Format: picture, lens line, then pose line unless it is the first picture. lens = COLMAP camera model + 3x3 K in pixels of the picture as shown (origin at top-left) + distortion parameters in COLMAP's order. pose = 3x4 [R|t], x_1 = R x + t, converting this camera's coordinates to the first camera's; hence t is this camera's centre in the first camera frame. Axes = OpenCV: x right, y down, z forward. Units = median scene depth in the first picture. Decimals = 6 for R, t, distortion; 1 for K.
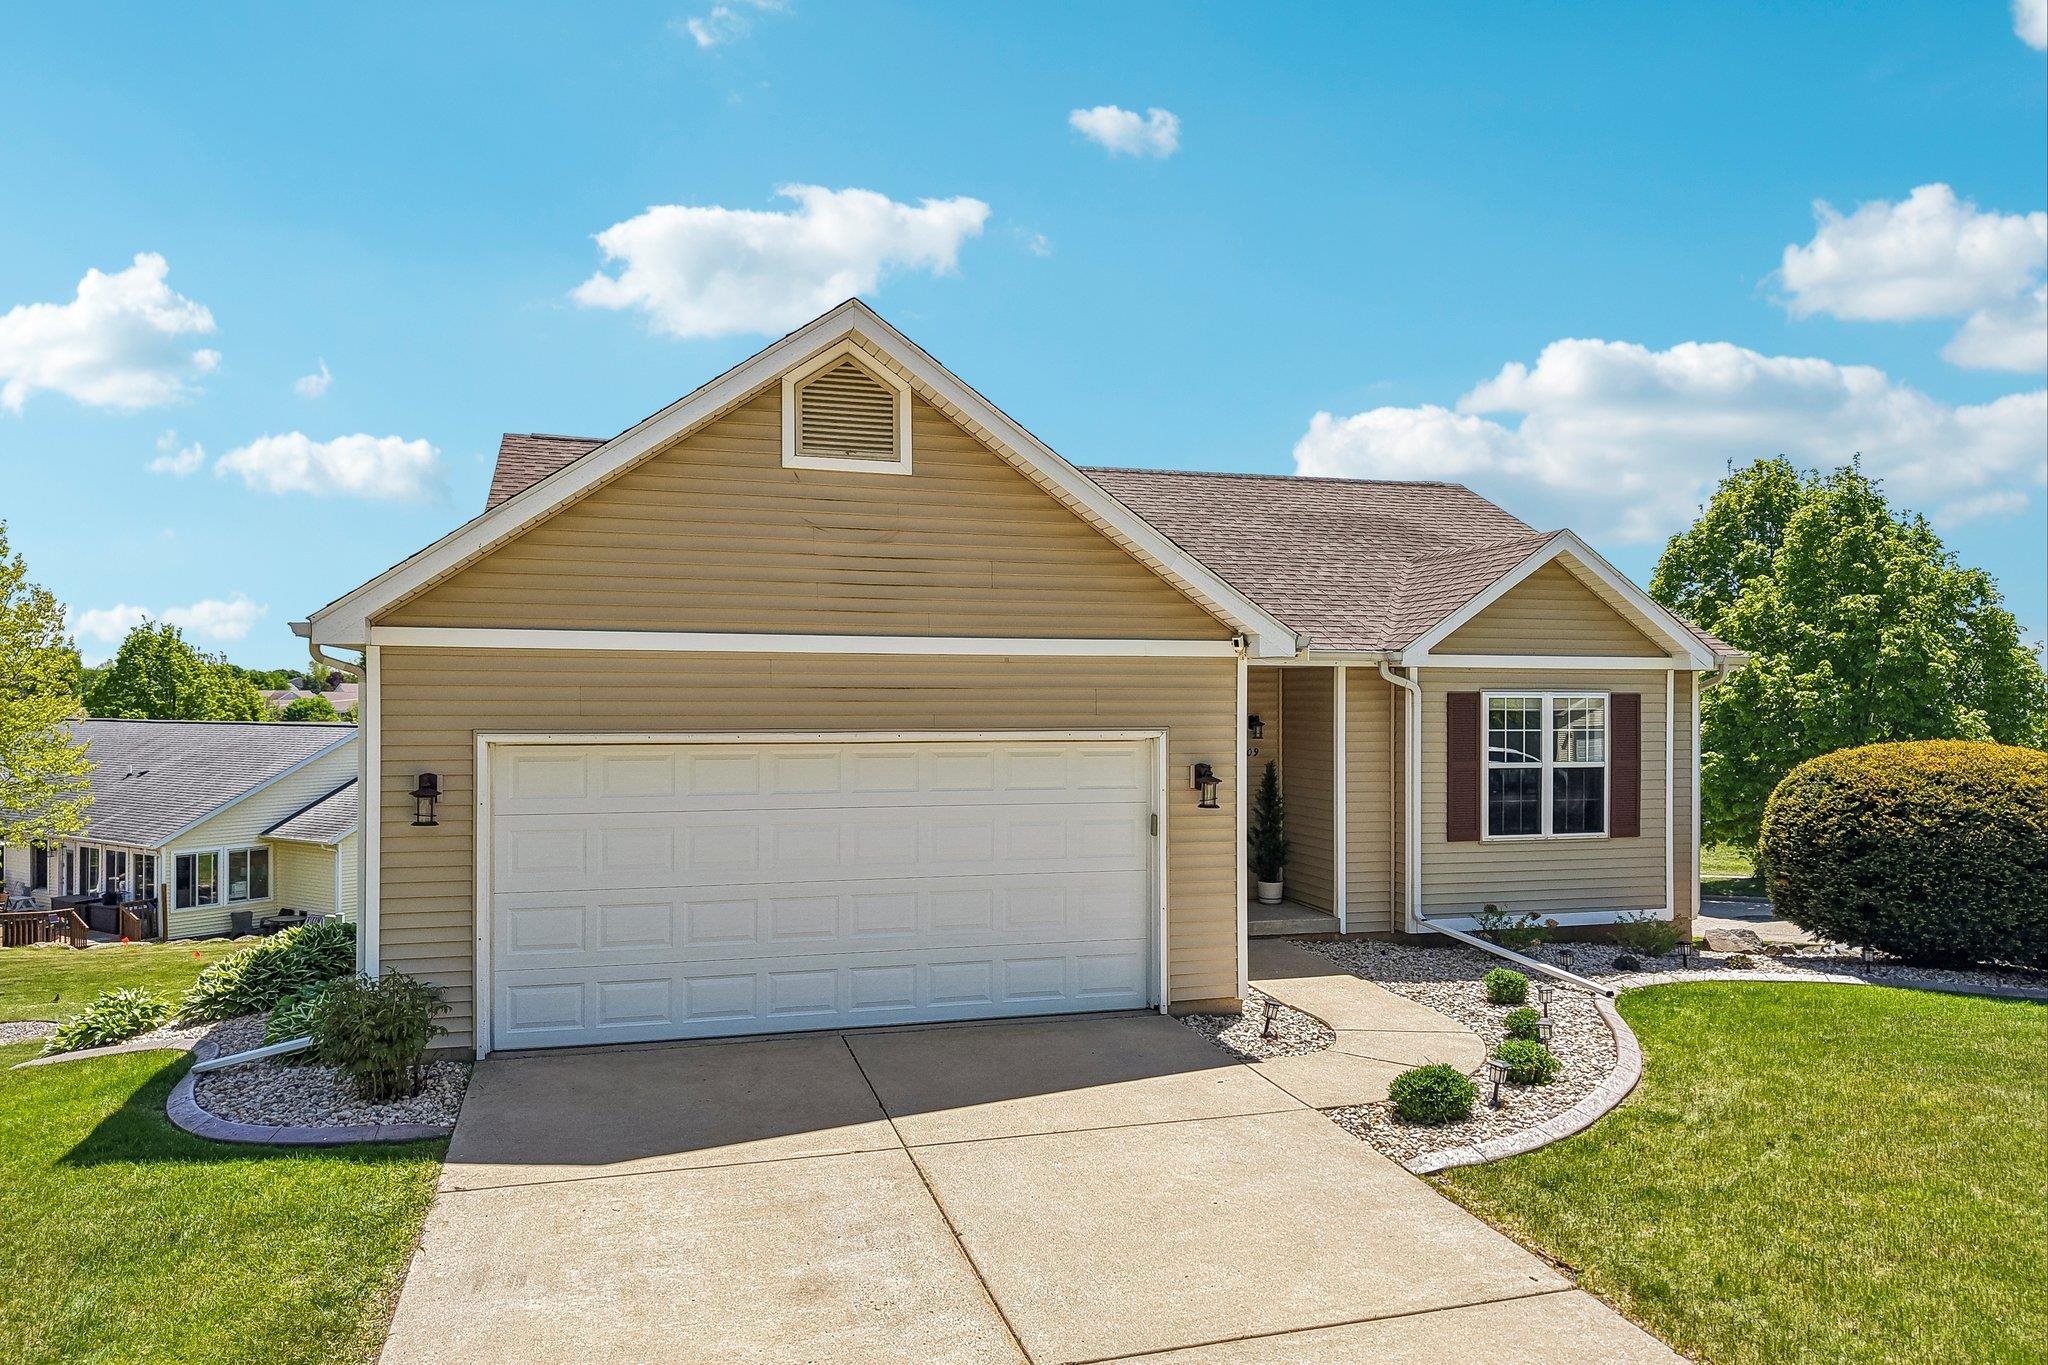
lens RADIAL K [[1366.4, 0, 1016.8], [0, 1366.4, 711.8], [0, 0, 1]] dist [0.008056, -0.007405]
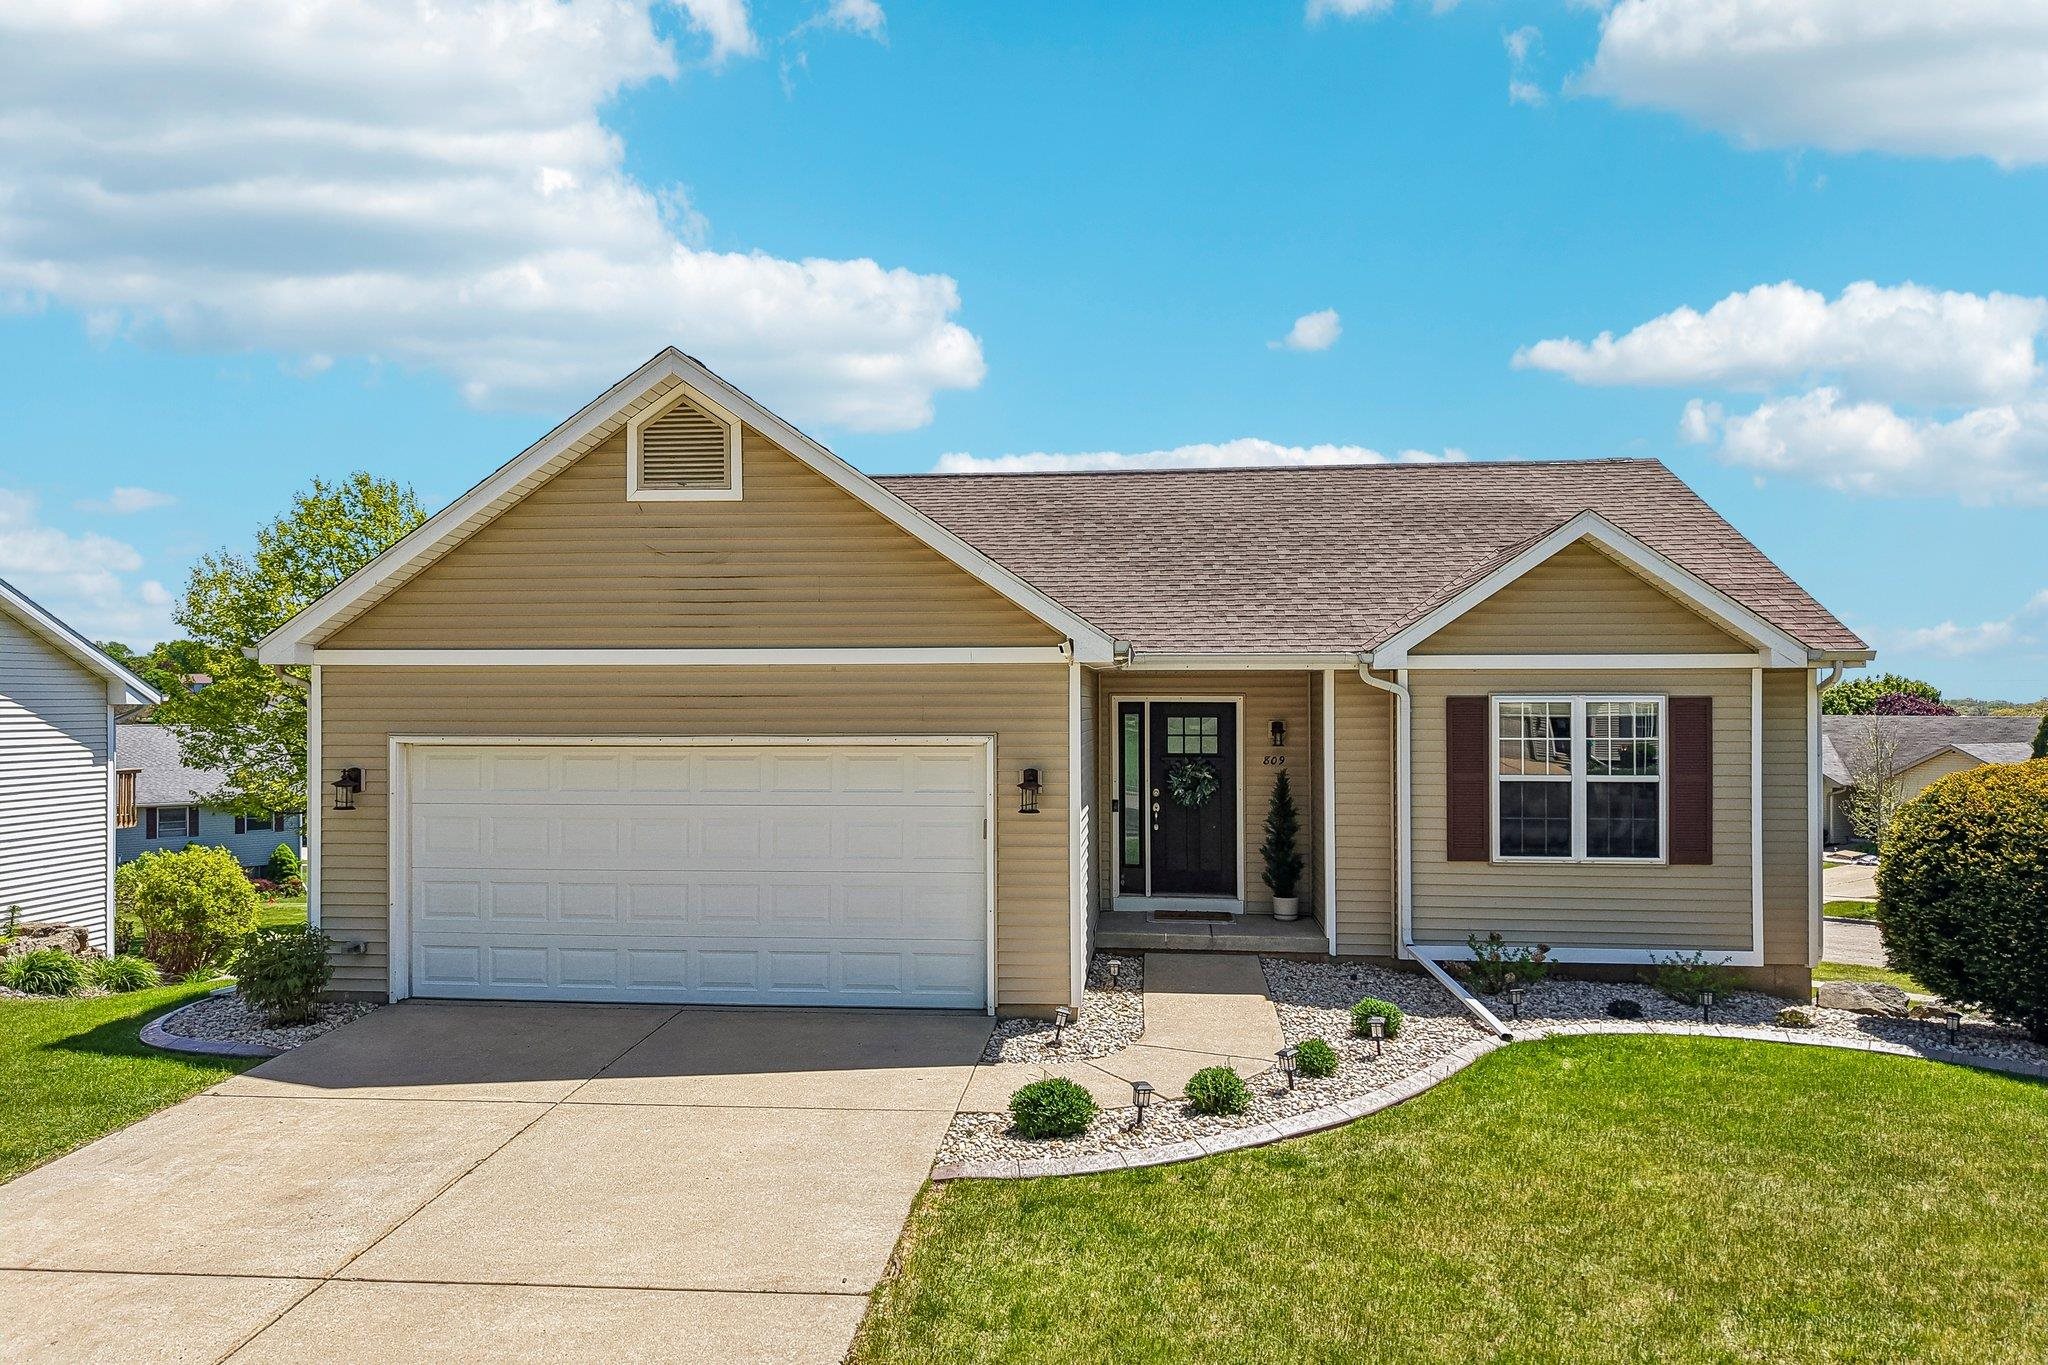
lens RADIAL K [[1366.4, 0, 1016.8], [0, 1366.4, 711.8], [0, 0, 1]] dist [0.008056, -0.007405]
pose [[0.927976, -0.001806, -0.372634, 0.504987], [-0.000200, 0.999986, -0.005343, 0.001109], [0.372639, 0.005033, 0.927963, 0.065802]]
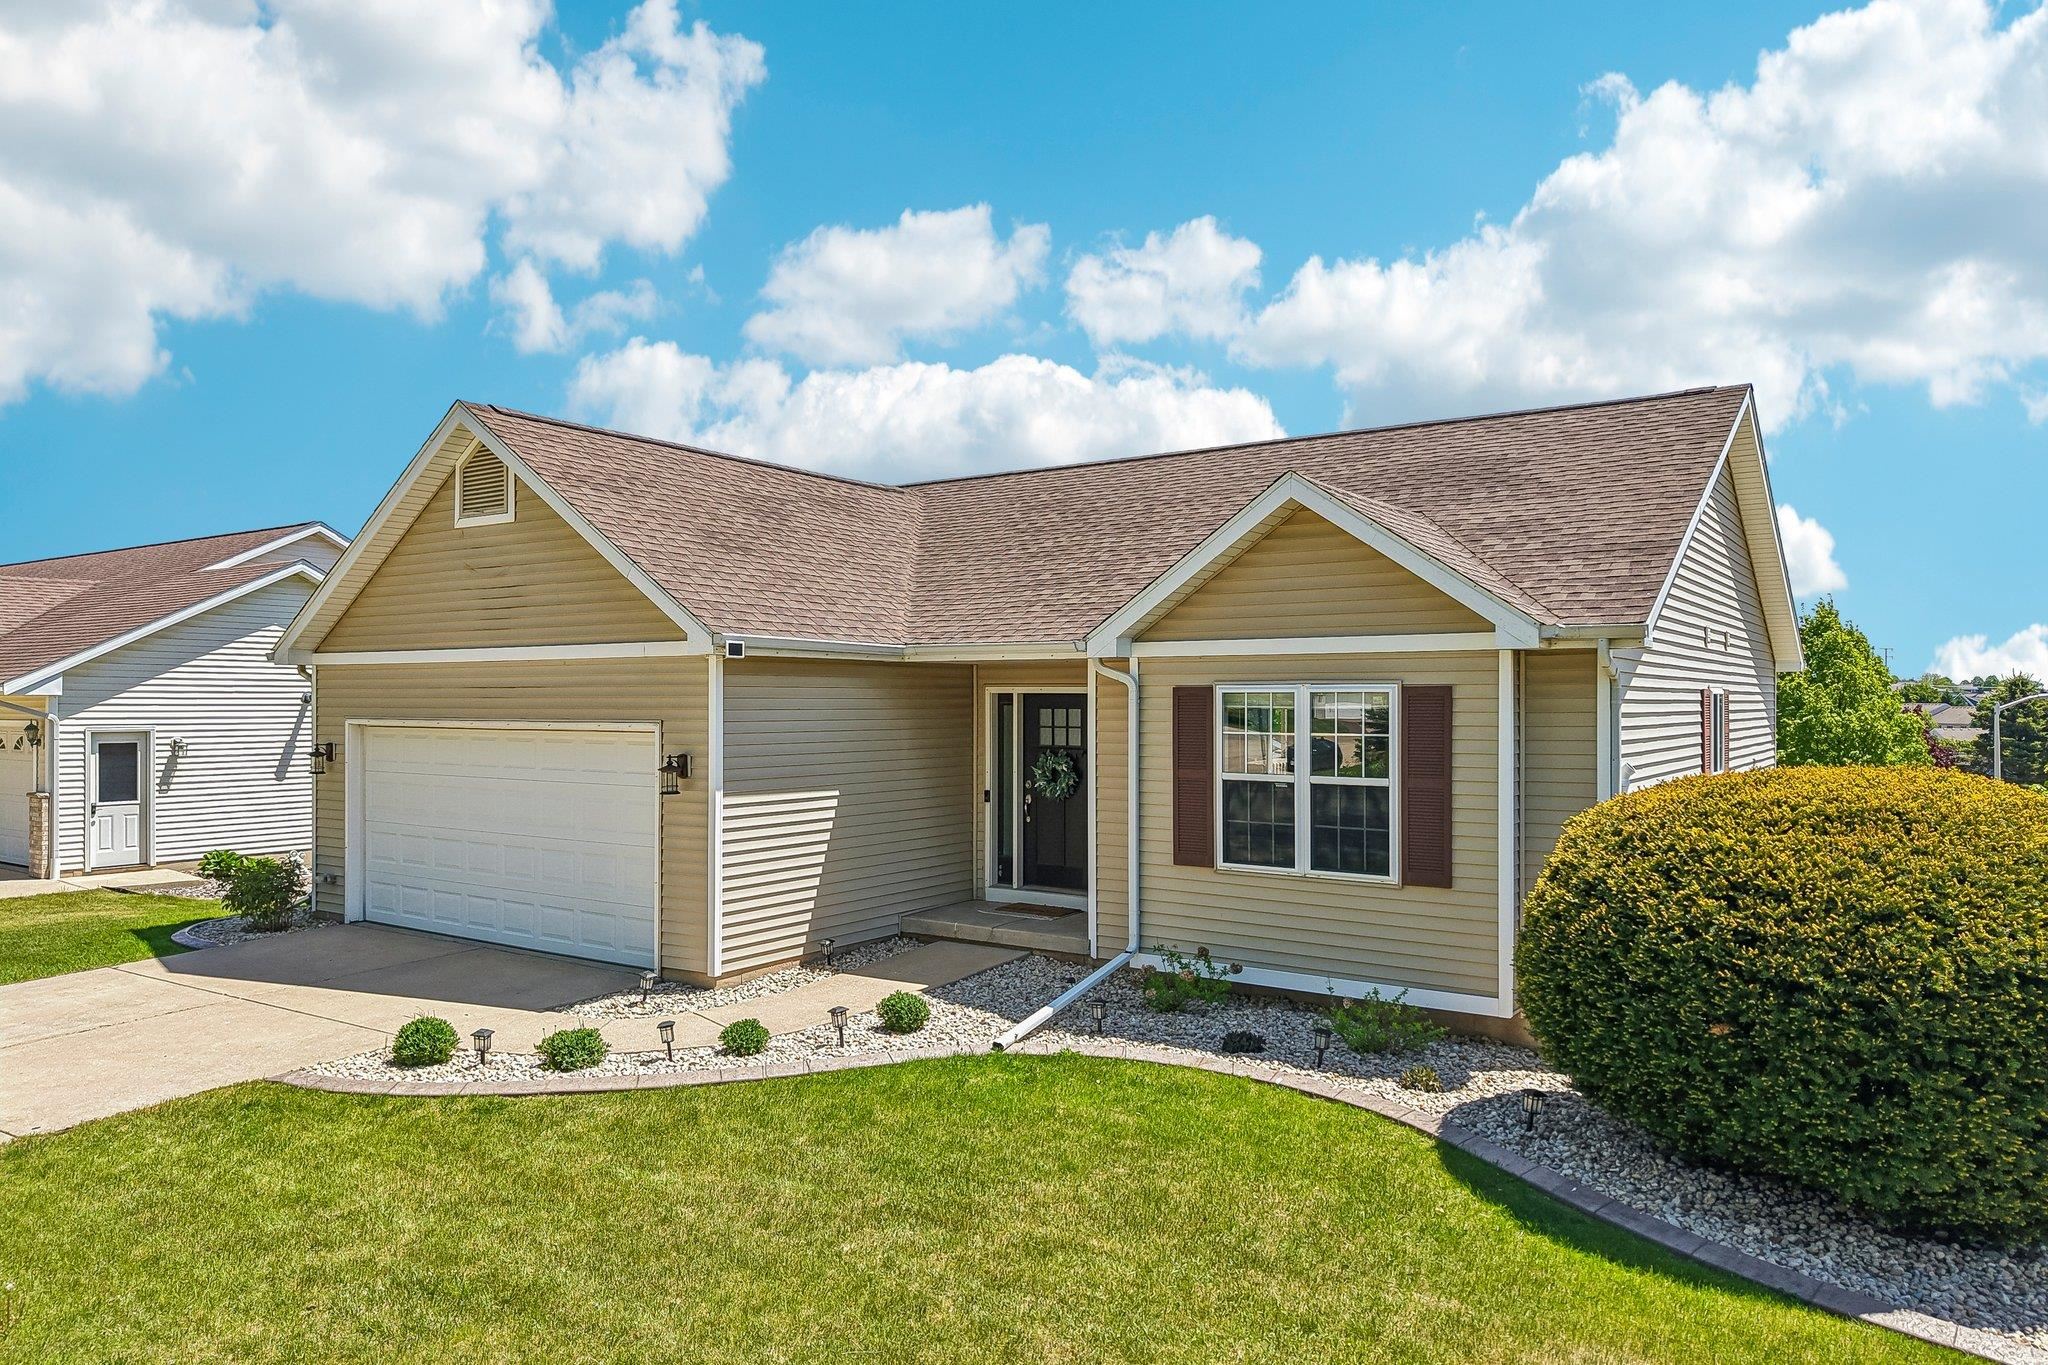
lens RADIAL K [[1370.2, 0, 1021.3], [0, 1370.2, 718.5], [0, 0, 1]] dist [0.043739, -0.001947]
pose [[0.628974, 0.008056, -0.777384, 1.177469], [-0.006896, 0.999965, 0.004783, 0.002740], [0.777396, 0.002353, 0.629008, 0.521662]]
